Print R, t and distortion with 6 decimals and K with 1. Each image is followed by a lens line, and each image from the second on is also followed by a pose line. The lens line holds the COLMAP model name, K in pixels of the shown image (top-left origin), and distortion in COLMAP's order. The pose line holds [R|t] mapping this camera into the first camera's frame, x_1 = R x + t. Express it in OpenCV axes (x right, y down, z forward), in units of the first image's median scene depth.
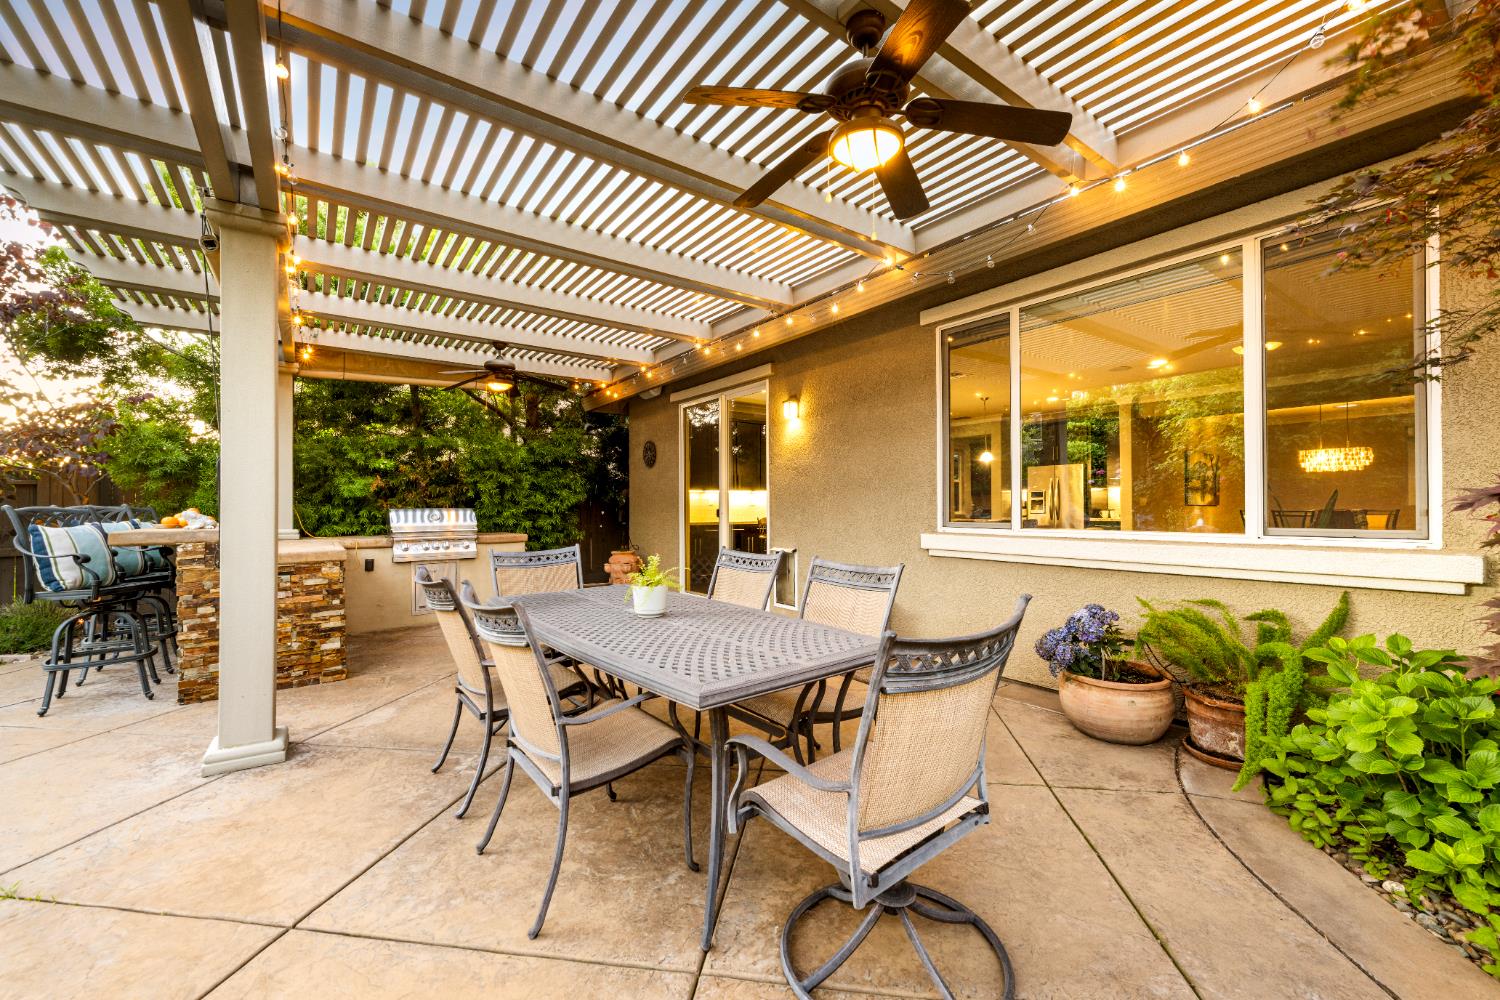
lens RADIAL K [[604.6, 0, 745.9], [0, 604.6, 500.3], [0, 0, 1]] dist [-0.002216, 0.000893]
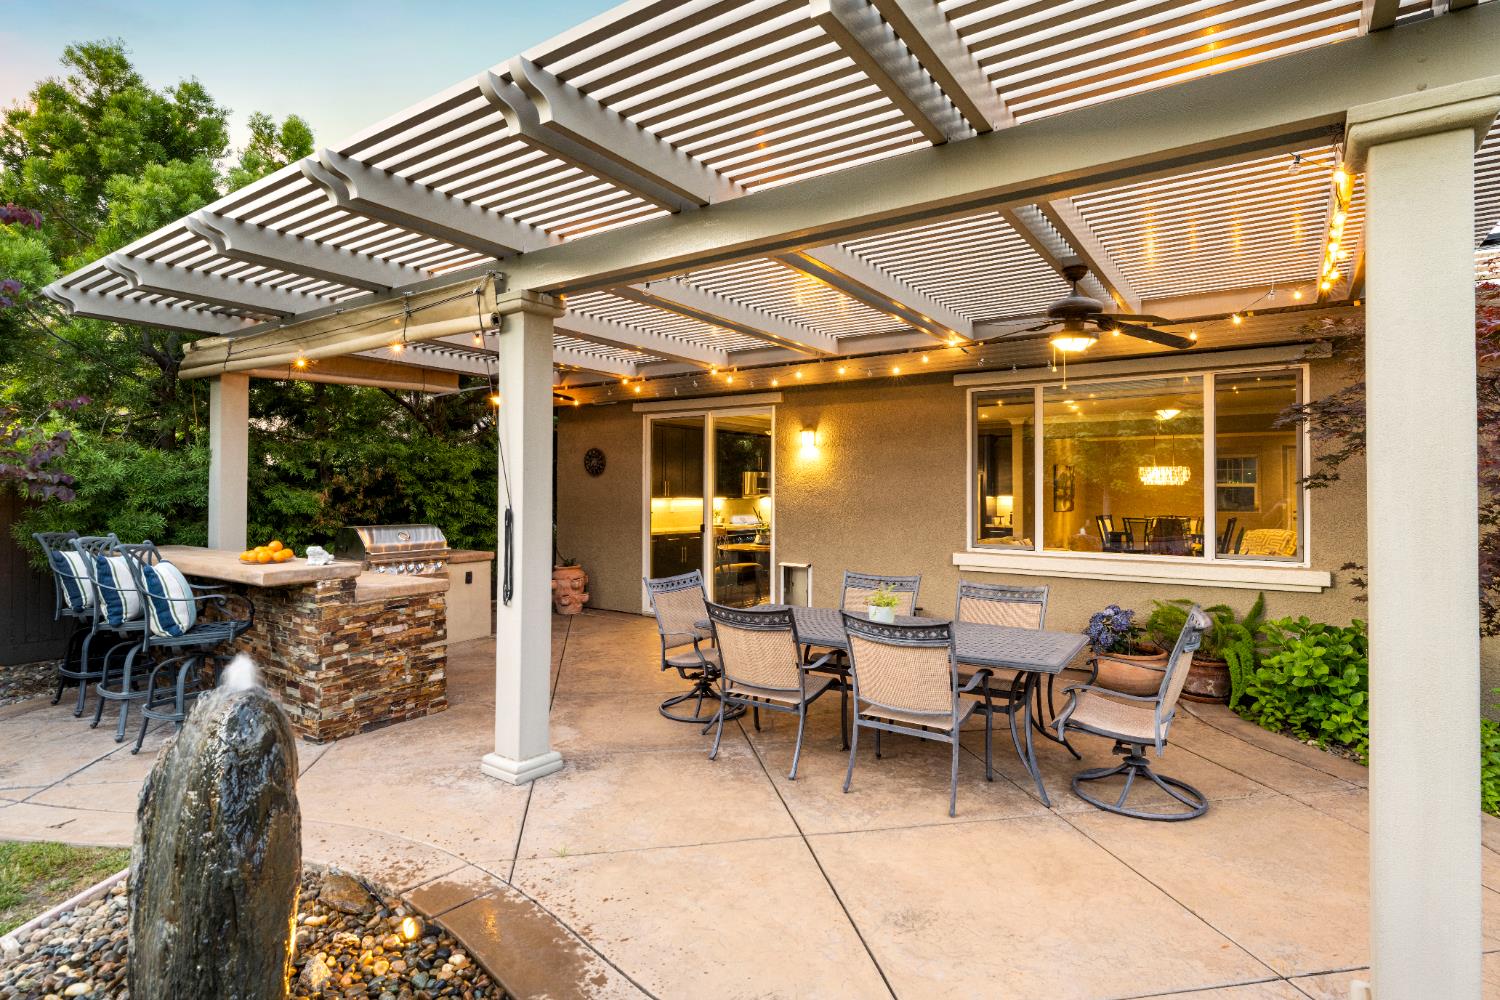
lens RADIAL K [[730.0, 0, 716.8], [0, 730.0, 483.8], [0, 0, 1]] dist [0.002541, -0.001914]
pose [[0.957850, 0.006174, 0.287201, -0.607583], [-0.005461, 0.999980, -0.003285, -0.079410], [-0.287215, 0.001578, 0.957865, -0.301430]]
